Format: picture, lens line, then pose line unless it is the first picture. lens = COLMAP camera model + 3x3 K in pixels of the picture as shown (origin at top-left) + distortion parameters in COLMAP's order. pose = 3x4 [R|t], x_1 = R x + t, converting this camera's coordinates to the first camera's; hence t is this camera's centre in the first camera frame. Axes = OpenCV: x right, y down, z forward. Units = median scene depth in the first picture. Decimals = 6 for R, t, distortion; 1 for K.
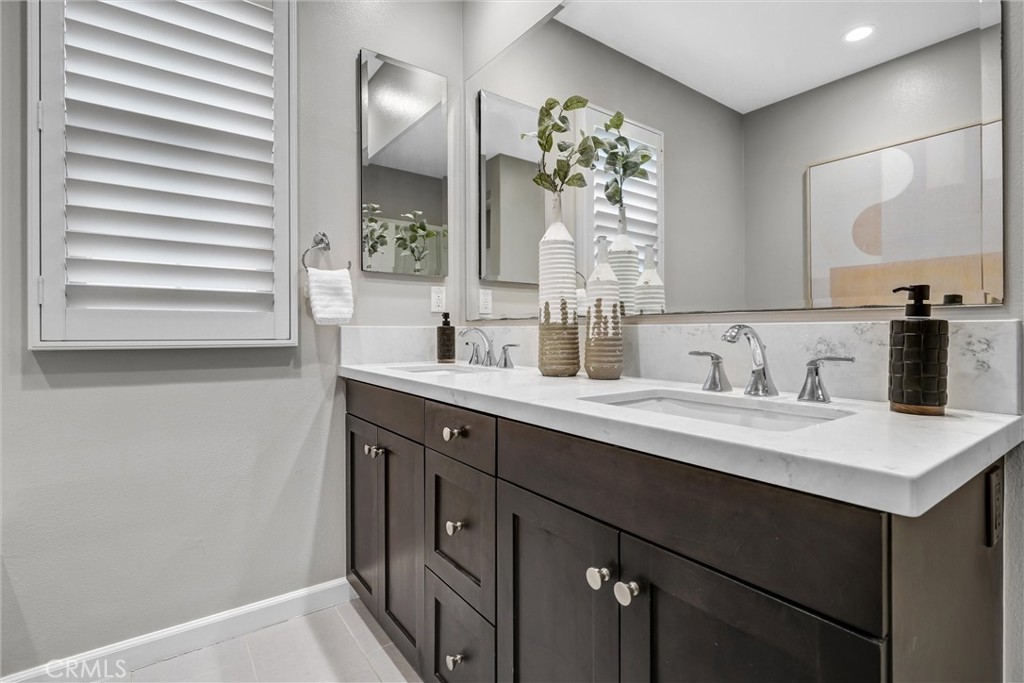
lens RADIAL K [[490.9, 0, 512.8], [0, 490.9, 332.5], [0, 0, 1]] dist [0.000258, -0.000077]
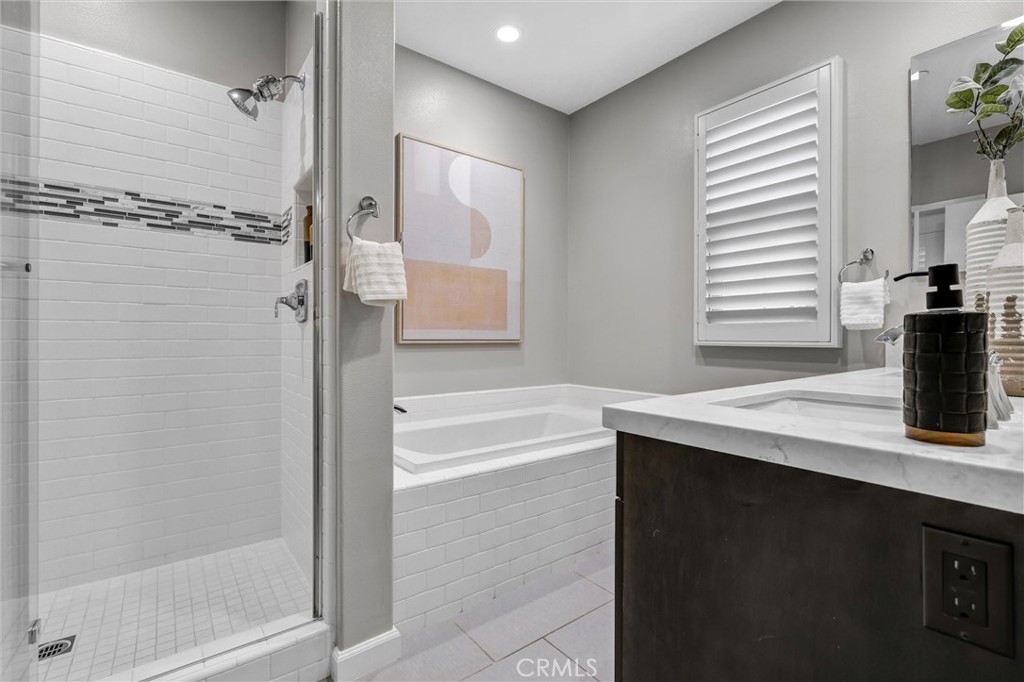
lens RADIAL K [[463.6, 0, 517.9], [0, 463.6, 337.5], [0, 0, 1]] dist [0.000643, -0.000088]
pose [[0.029817, -0.001242, -0.999555, 0.883176], [-0.002223, 0.999997, -0.001309, 0.007384], [0.999553, 0.002261, 0.029814, 0.211950]]
